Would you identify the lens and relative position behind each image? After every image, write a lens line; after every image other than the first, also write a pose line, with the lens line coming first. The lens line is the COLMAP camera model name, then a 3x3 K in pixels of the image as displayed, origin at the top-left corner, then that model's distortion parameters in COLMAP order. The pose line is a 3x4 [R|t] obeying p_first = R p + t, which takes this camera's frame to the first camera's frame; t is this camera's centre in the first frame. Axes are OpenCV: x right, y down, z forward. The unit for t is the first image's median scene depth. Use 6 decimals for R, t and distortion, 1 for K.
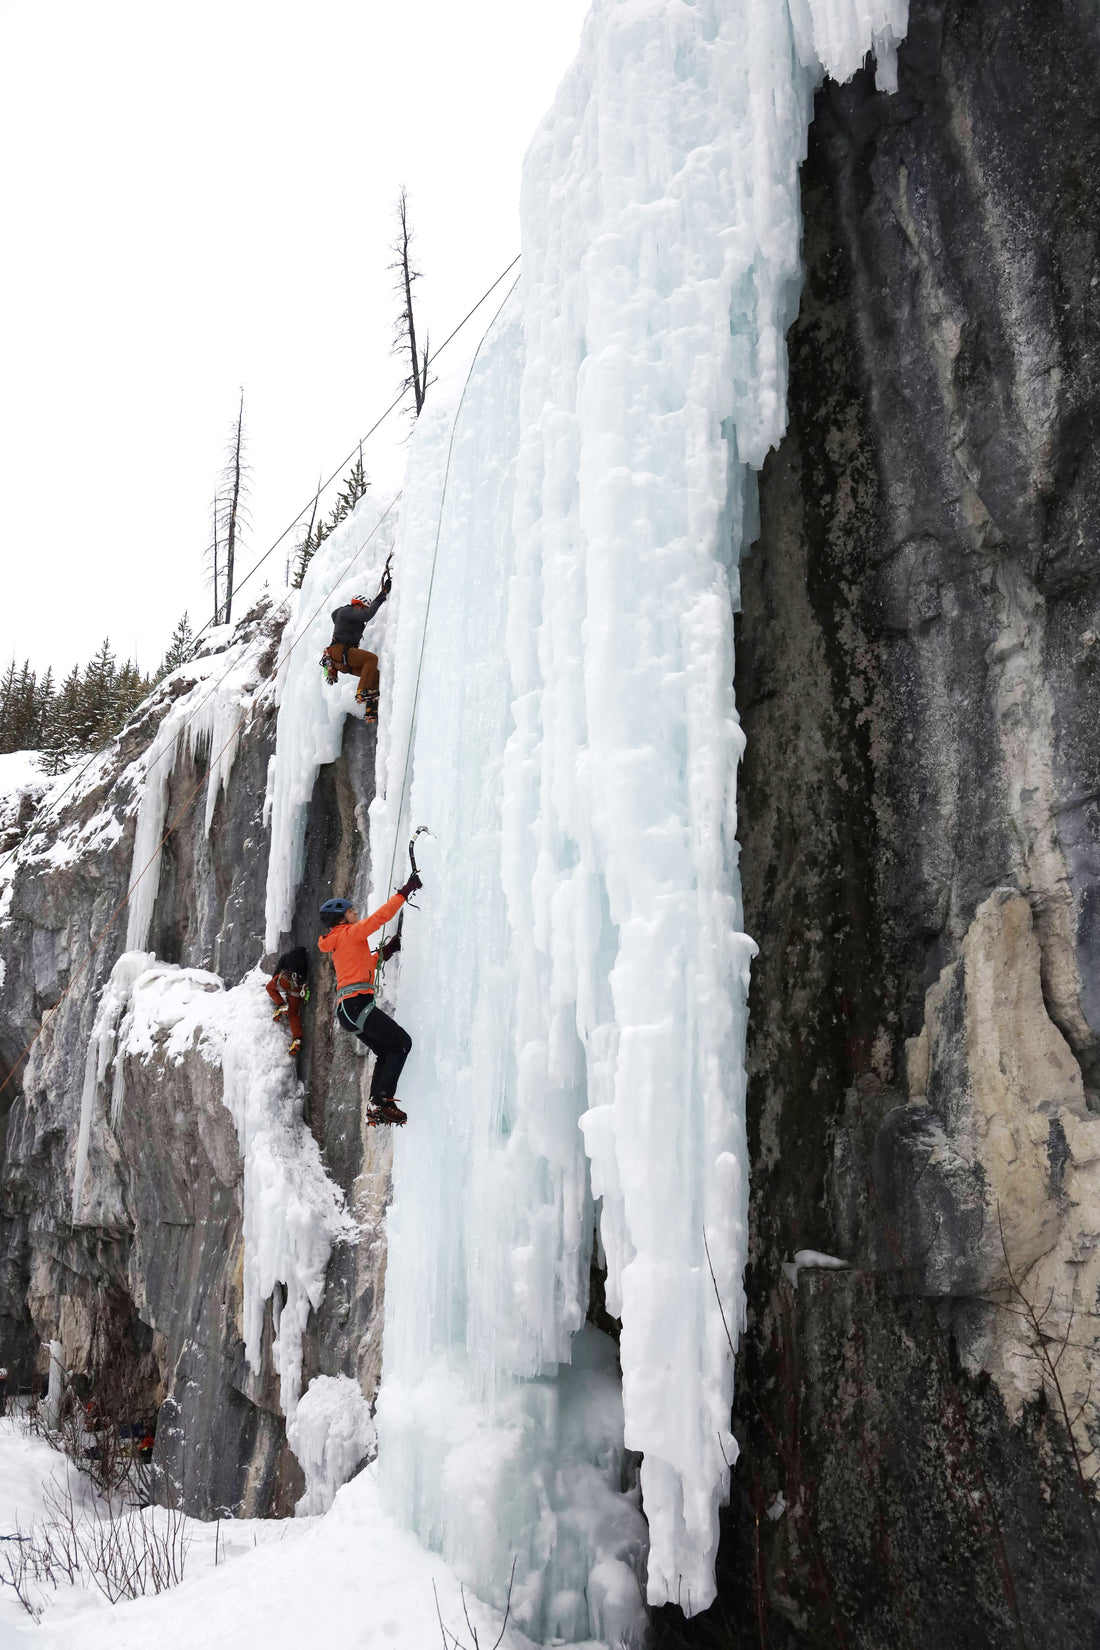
lens RADIAL K [[1308.5, 0, 585.5], [0, 1308.5, 809.1], [0, 0, 1]] dist [-0.091727, 0.107804]
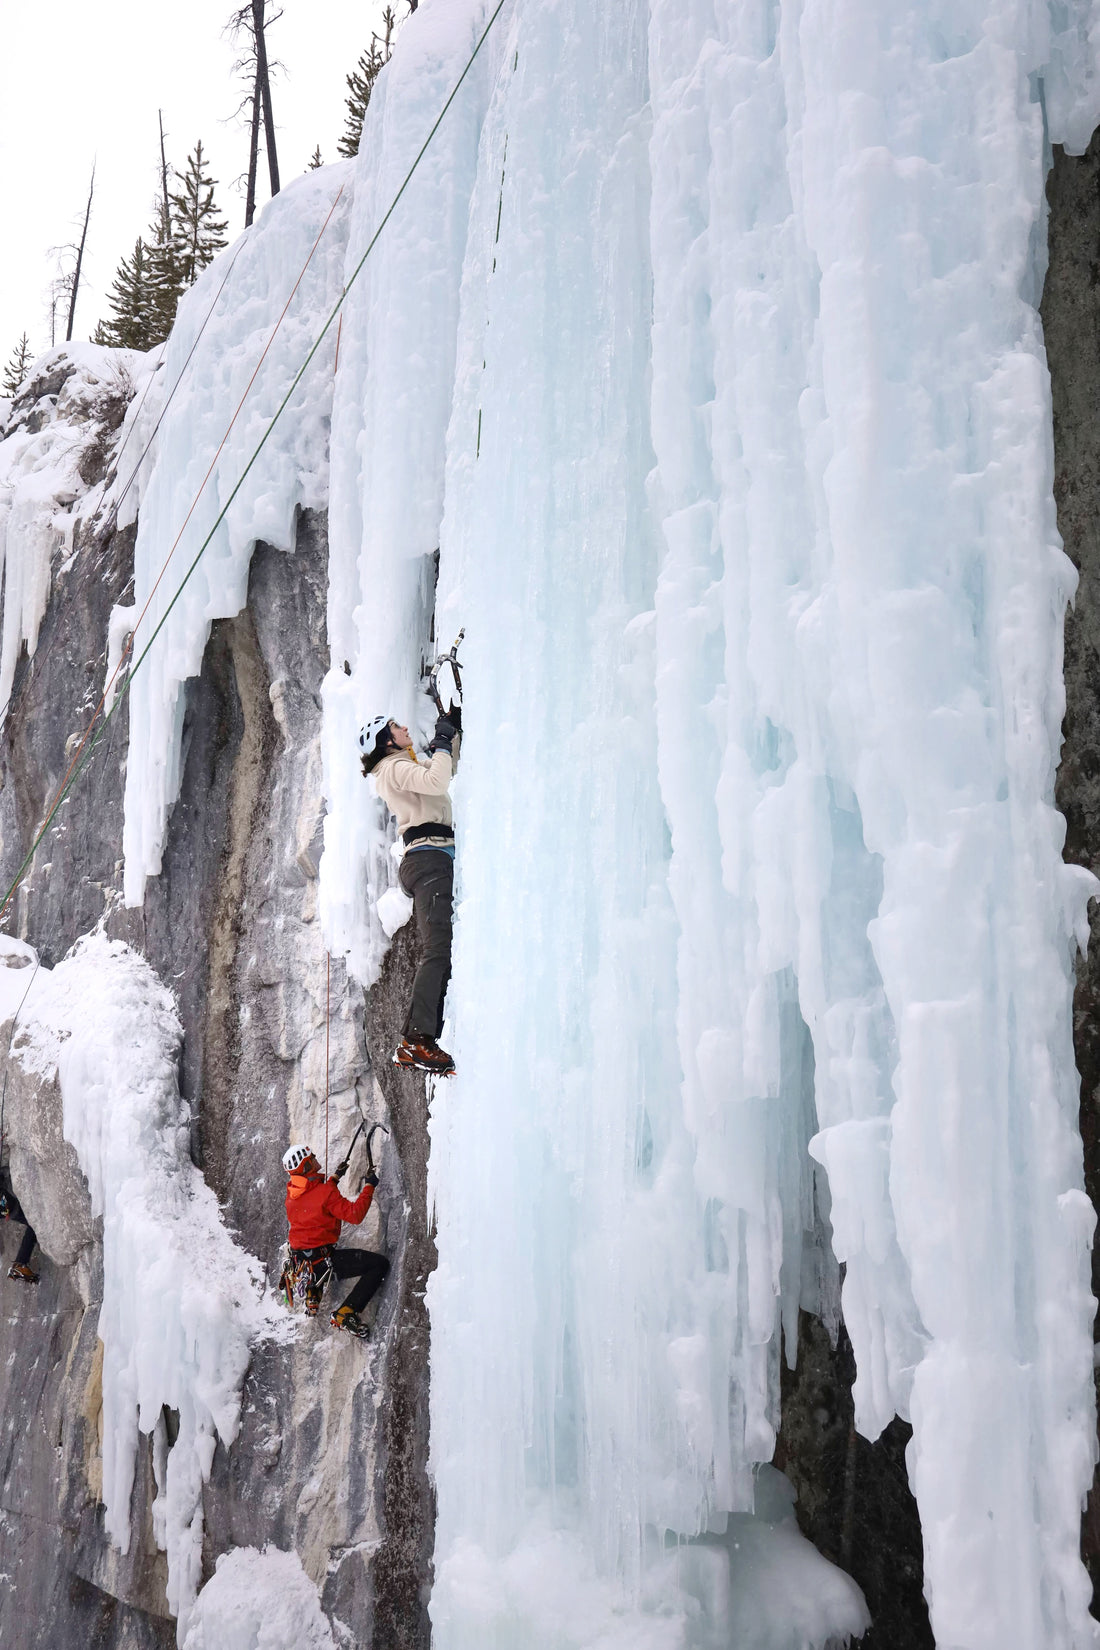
lens RADIAL K [[1930.4, 0, 550.0], [0, 1930.4, 825.0], [0, 0, 1]] dist [0.063170, 0.238558]
pose [[0.997132, 0.004831, 0.075532, -0.182095], [-0.009484, 0.998071, 0.061361, 0.012432], [-0.075090, -0.061902, 0.995254, 0.022406]]
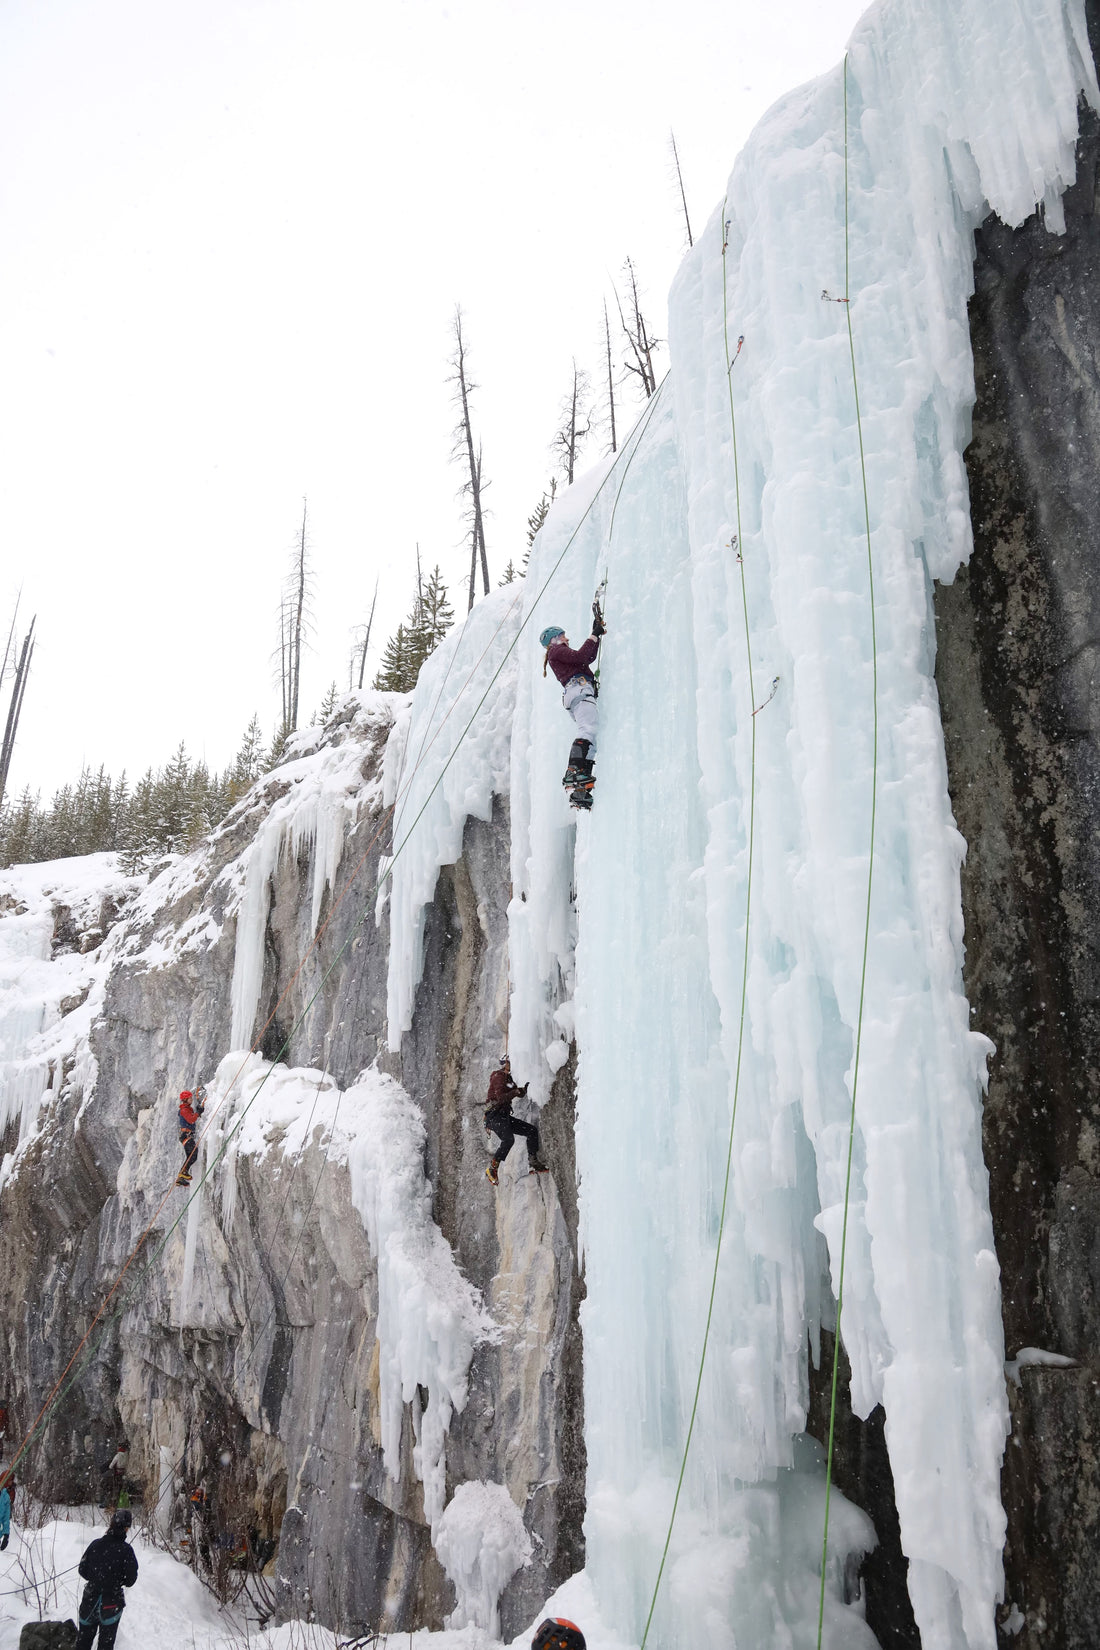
lens RADIAL K [[1306.0, 0, 530.3], [0, 1306.0, 782.3], [0, 0, 1]] dist [-0.085634, 0.087668]
pose [[0.998772, -0.025703, -0.042350, -0.149411], [0.022071, 0.996212, -0.084113, -0.019489], [0.044351, 0.083075, 0.995556, -0.039977]]
